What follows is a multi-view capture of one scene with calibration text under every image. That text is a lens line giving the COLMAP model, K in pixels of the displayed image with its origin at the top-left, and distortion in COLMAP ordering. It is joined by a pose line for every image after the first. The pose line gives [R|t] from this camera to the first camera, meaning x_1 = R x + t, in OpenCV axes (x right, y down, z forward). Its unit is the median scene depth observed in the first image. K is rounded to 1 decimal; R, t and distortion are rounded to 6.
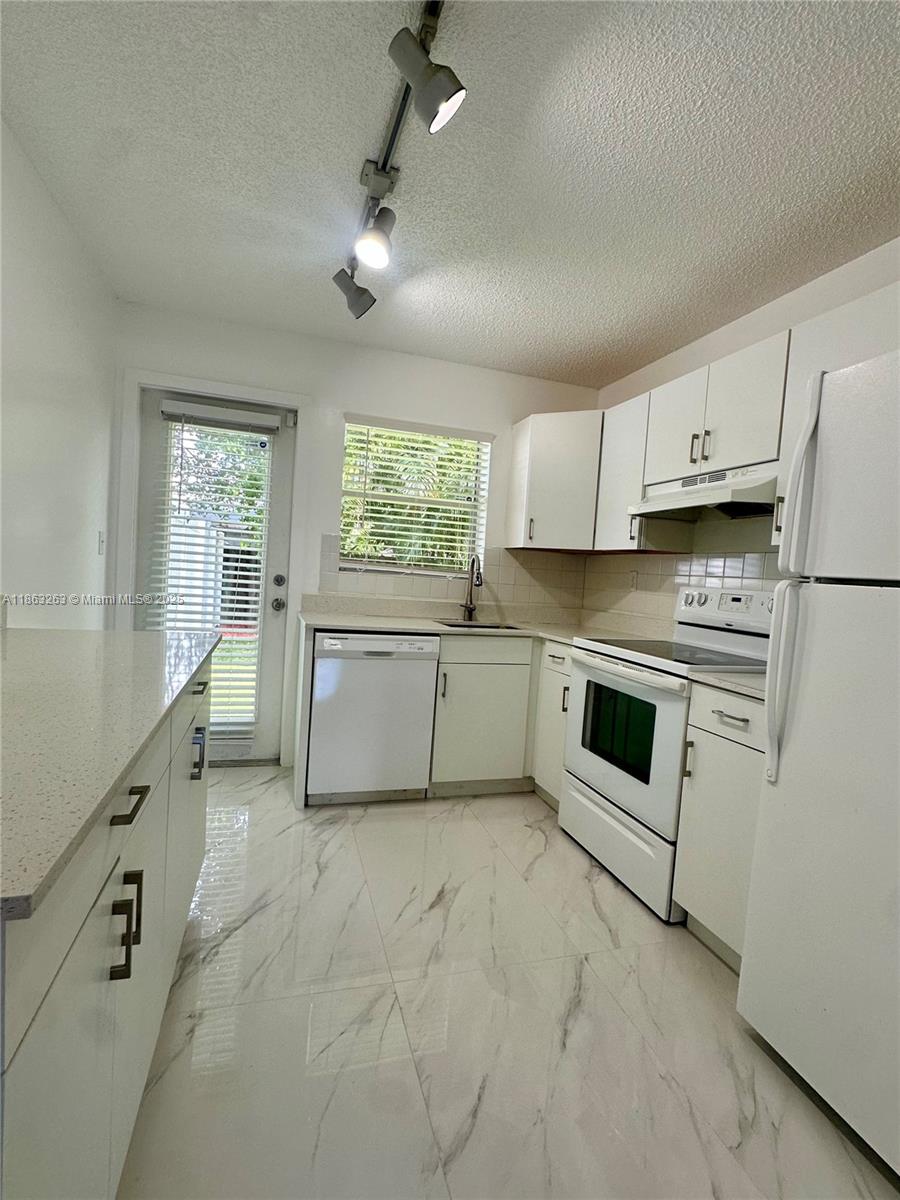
lens RADIAL K [[558.1, 0, 450.0], [0, 558.1, 600.0], [0, 0, 1]] dist [0.000749, 0.000918]
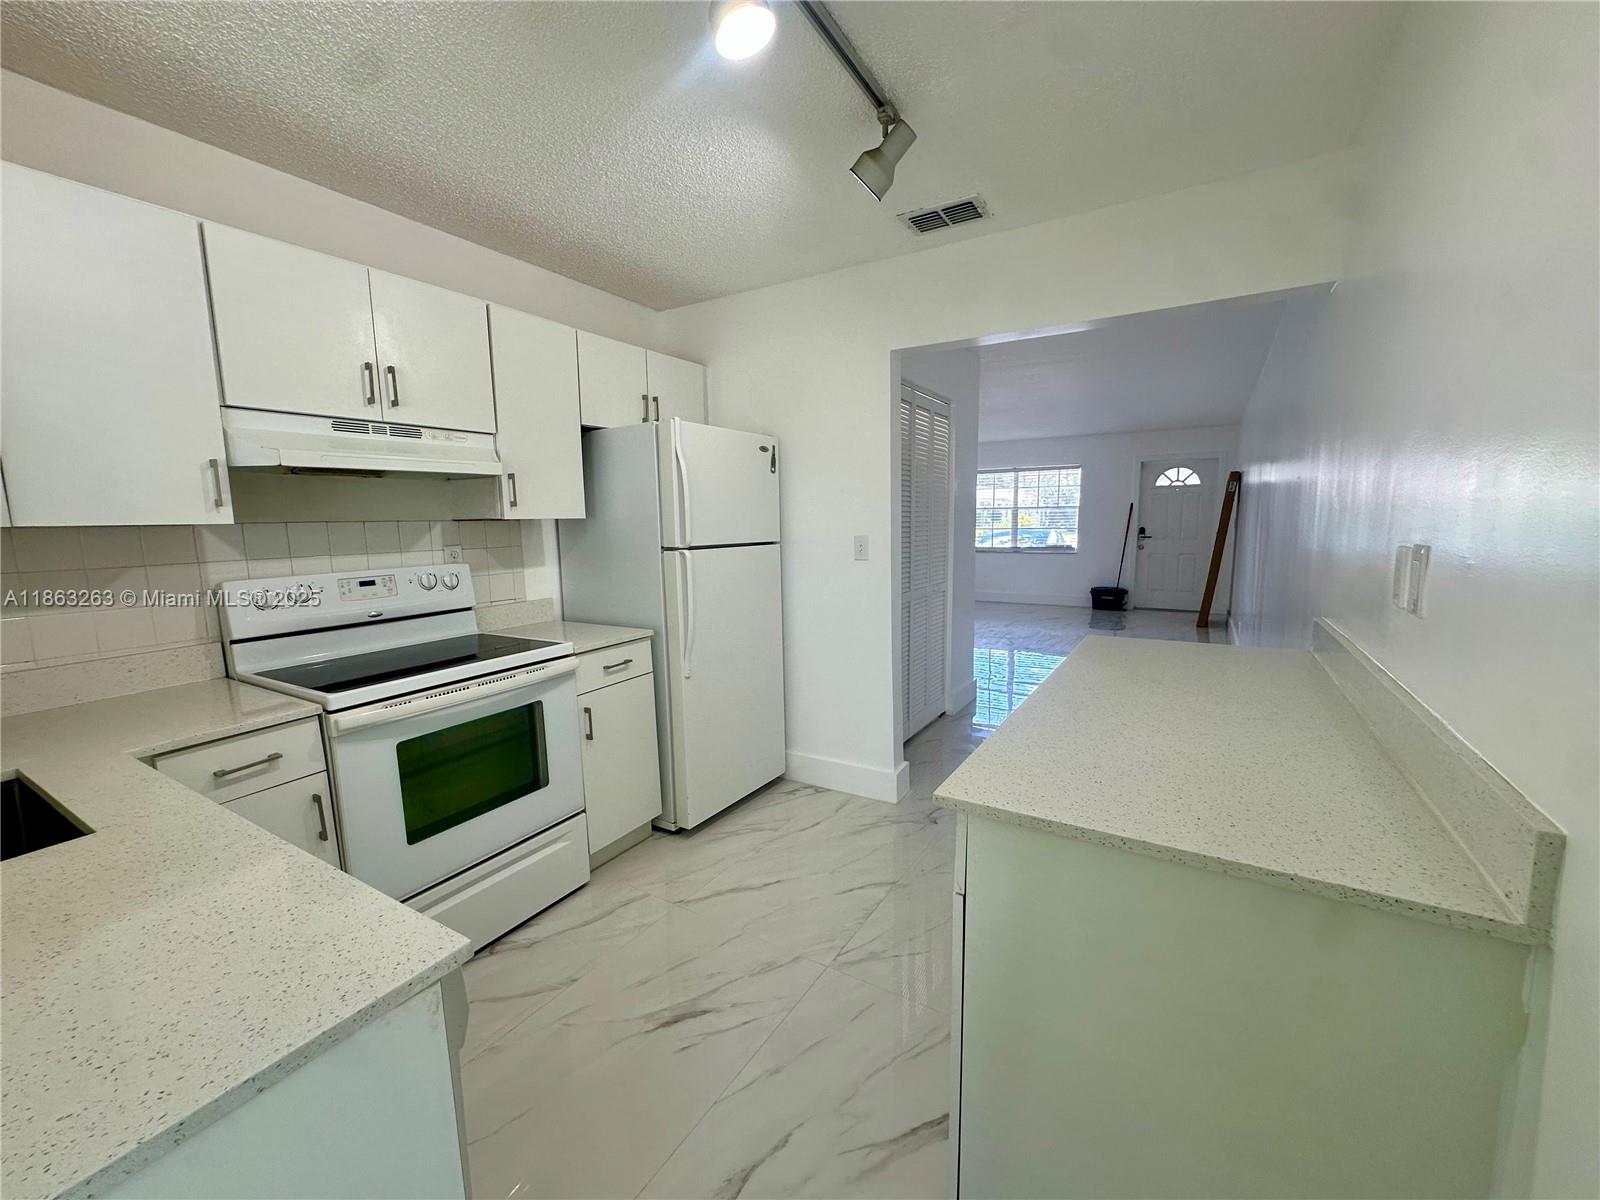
lens RADIAL K [[639.4, 0, 800.0], [0, 639.4, 600.0], [0, 0, 1]] dist [0.000481, -0.000094]
pose [[-0.646361, -0.159754, 0.746120, -0.501139], [0.015271, 0.974933, 0.221975, -0.151083], [-0.762879, 0.154870, -0.627719, 0.988201]]
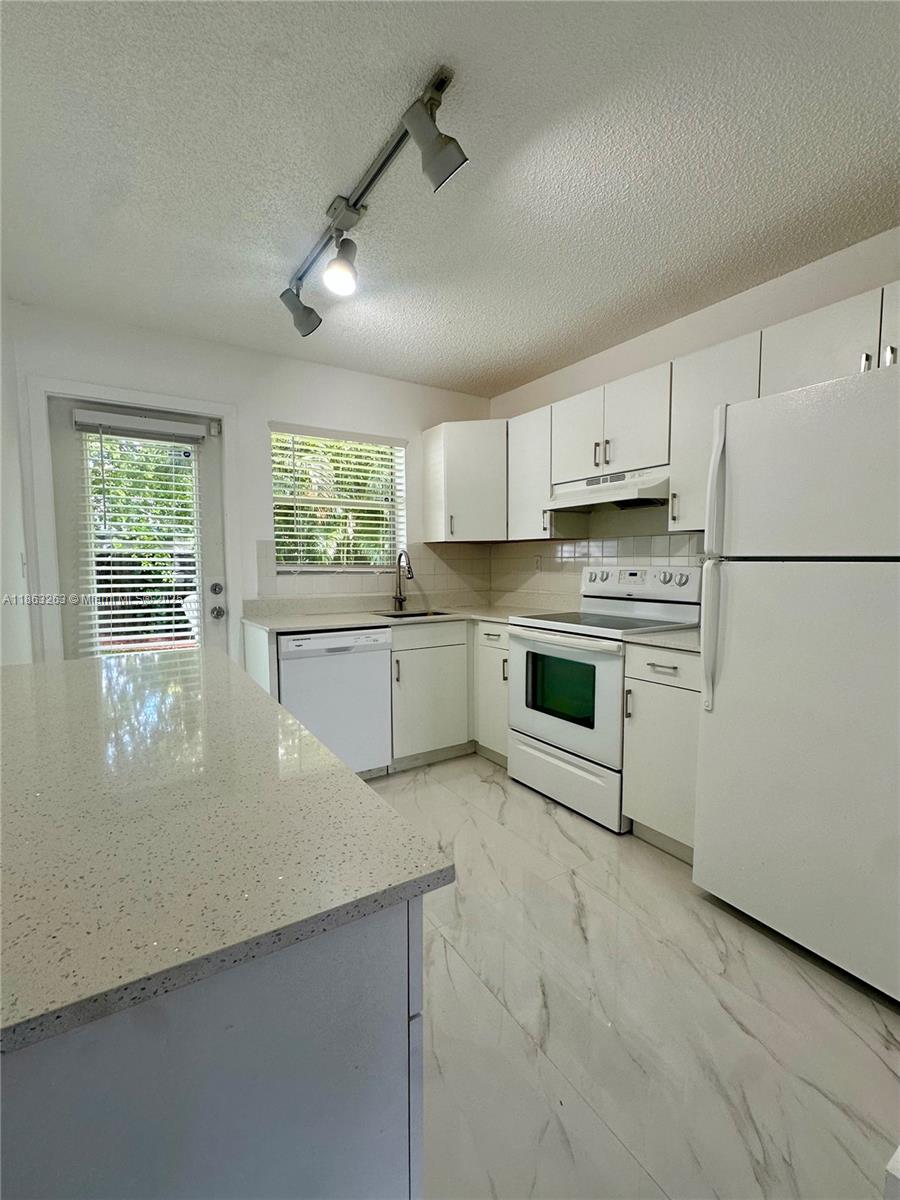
lens RADIAL K [[520.3, 0, 450.0], [0, 520.3, 600.0], [0, 0, 1]] dist [0.000850, 0.000144]
pose [[0.962447, -0.089771, 0.256199, -0.169867], [0.082219, 0.995809, 0.040058, -0.021609], [-0.258721, -0.017489, 0.965794, -0.024349]]
